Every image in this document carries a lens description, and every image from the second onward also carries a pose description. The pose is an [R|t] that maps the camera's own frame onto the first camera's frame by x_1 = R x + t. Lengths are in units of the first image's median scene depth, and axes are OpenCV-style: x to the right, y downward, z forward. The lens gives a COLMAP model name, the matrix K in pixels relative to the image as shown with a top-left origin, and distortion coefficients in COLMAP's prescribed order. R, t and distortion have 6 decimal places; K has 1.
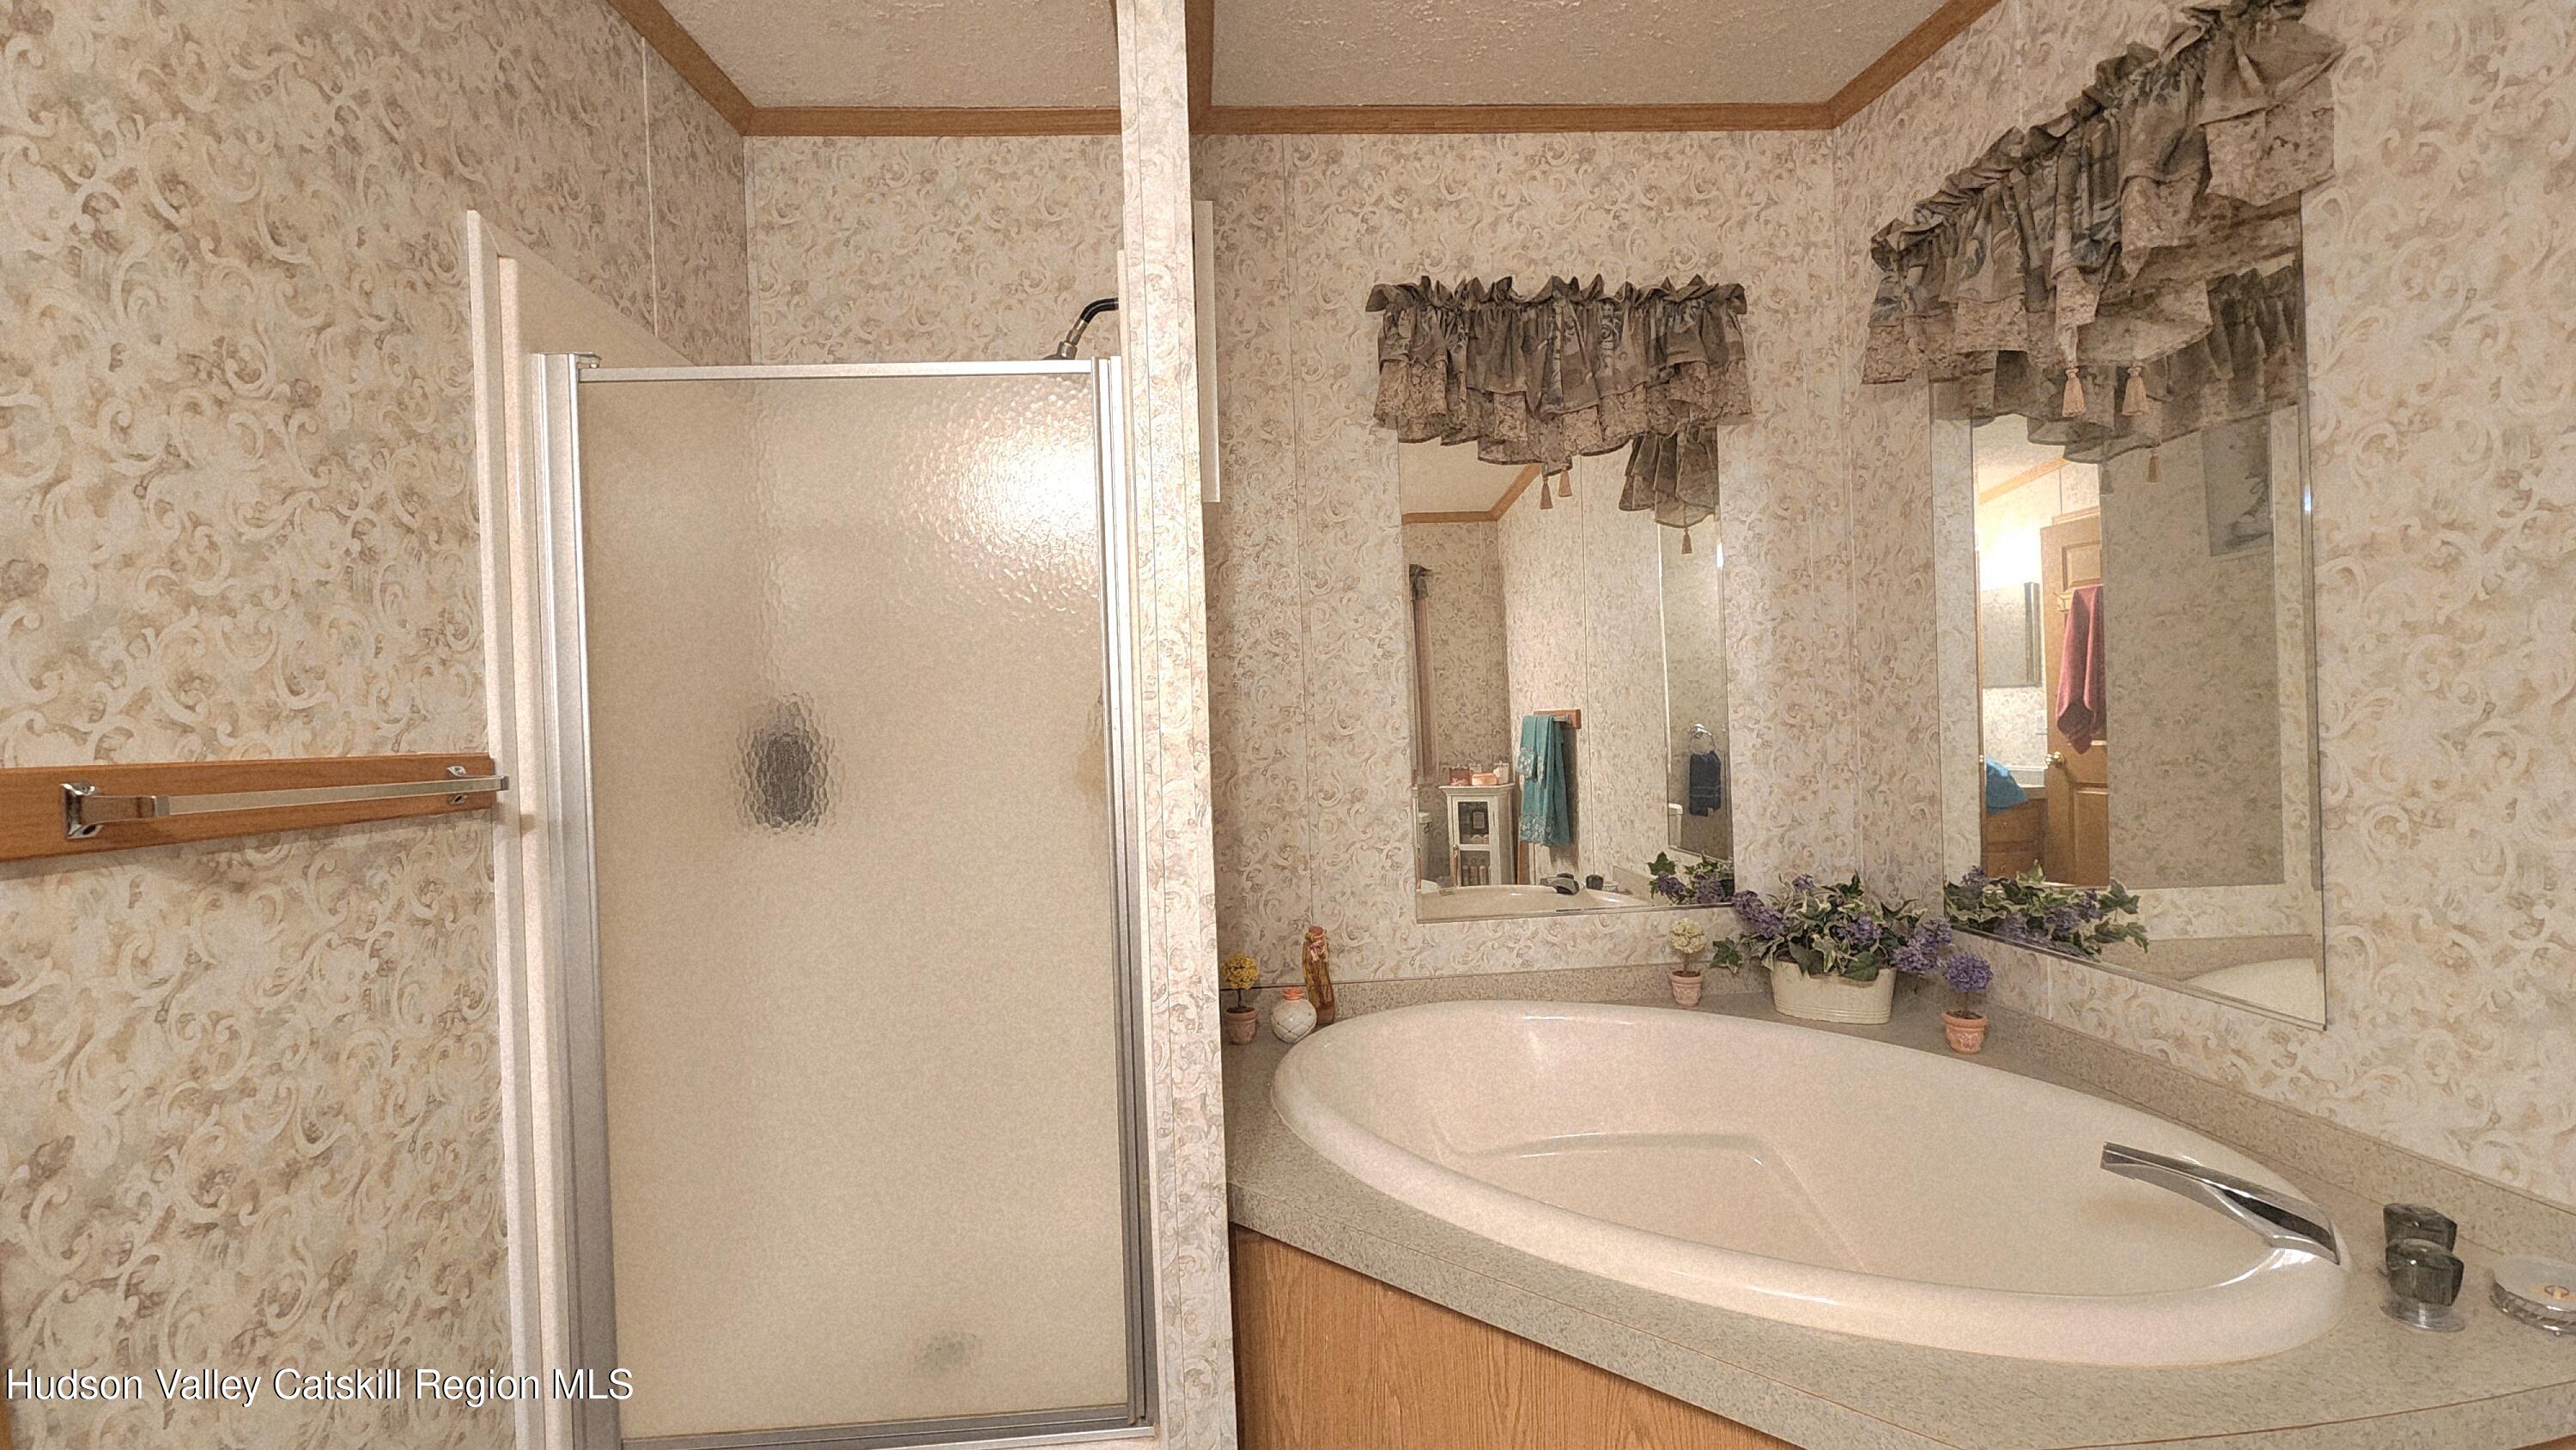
lens RADIAL K [[1054.4, 0, 1274.0], [0, 1054.4, 713.1], [0, 0, 1]] dist [0.001935, -0.003908]
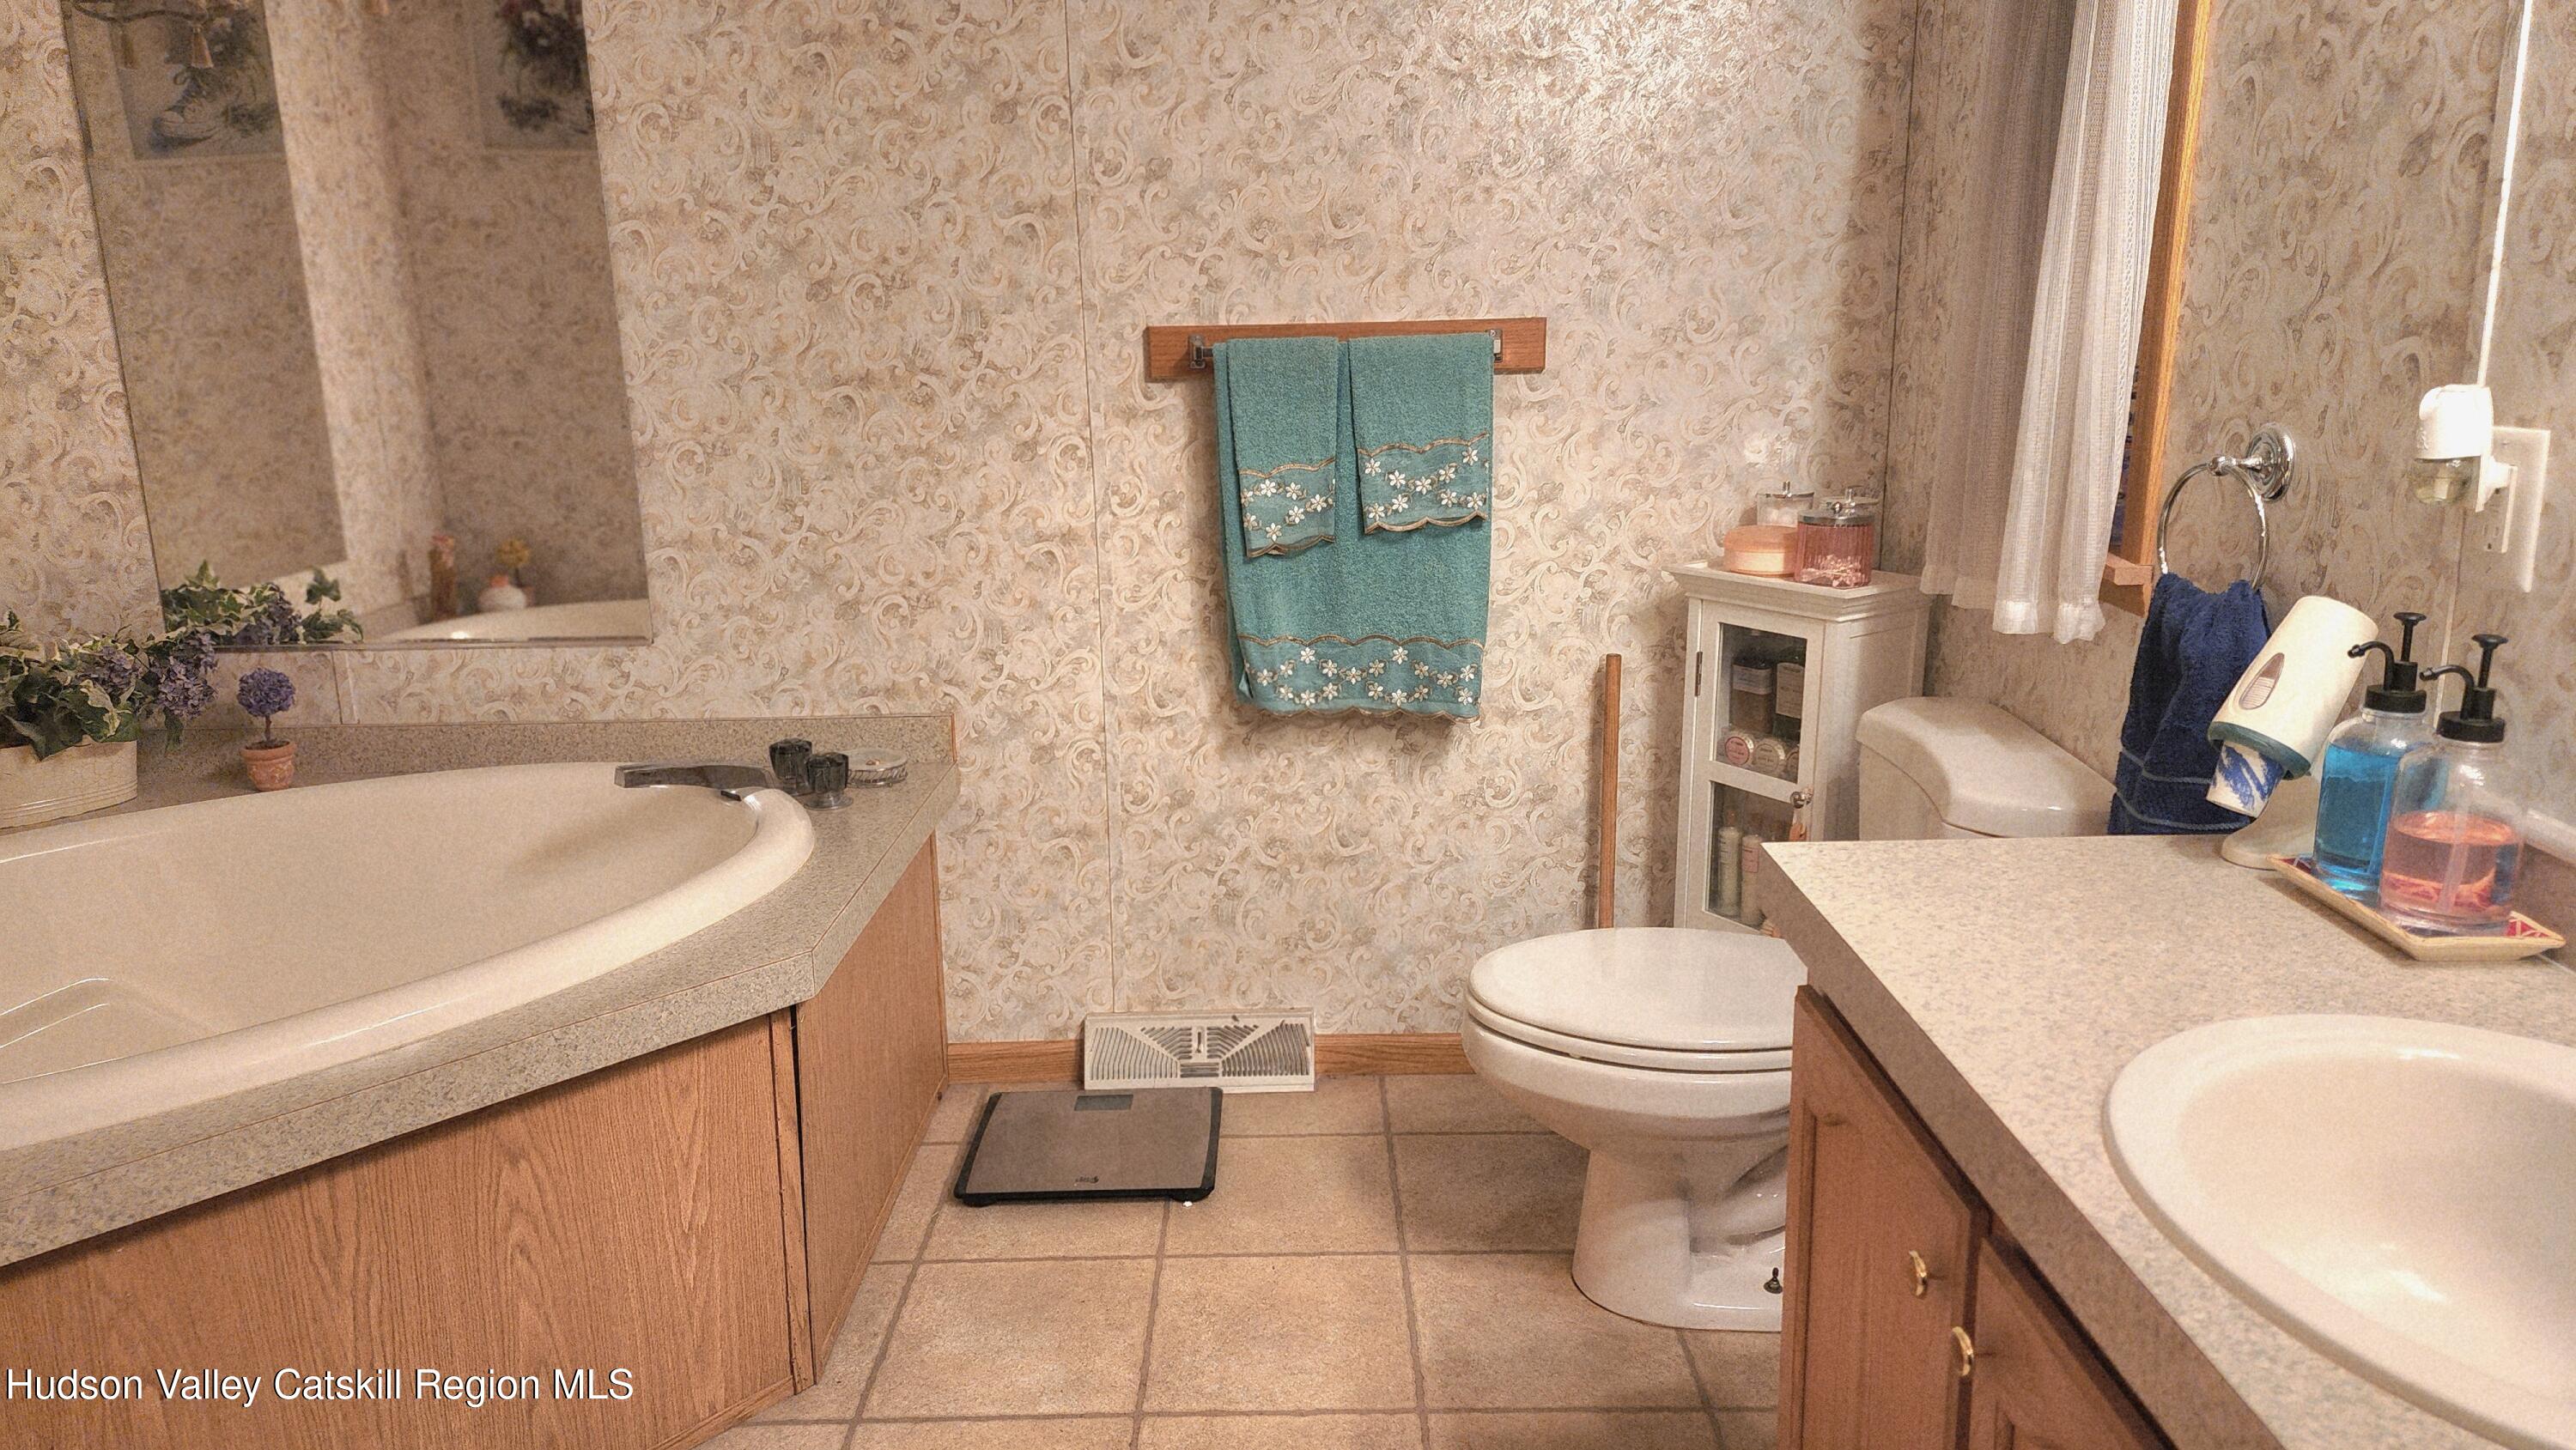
lens RADIAL K [[1820.8, 0, 1279.5], [0, 1820.8, 722.9], [0, 0, 1]] dist [-0.002125, -0.001961]
pose [[0.052195, -0.192807, 0.979847, -1.011316], [0.005664, 0.981226, 0.192777, 0.007402], [-0.998621, -0.004512, 0.052307, 0.228206]]
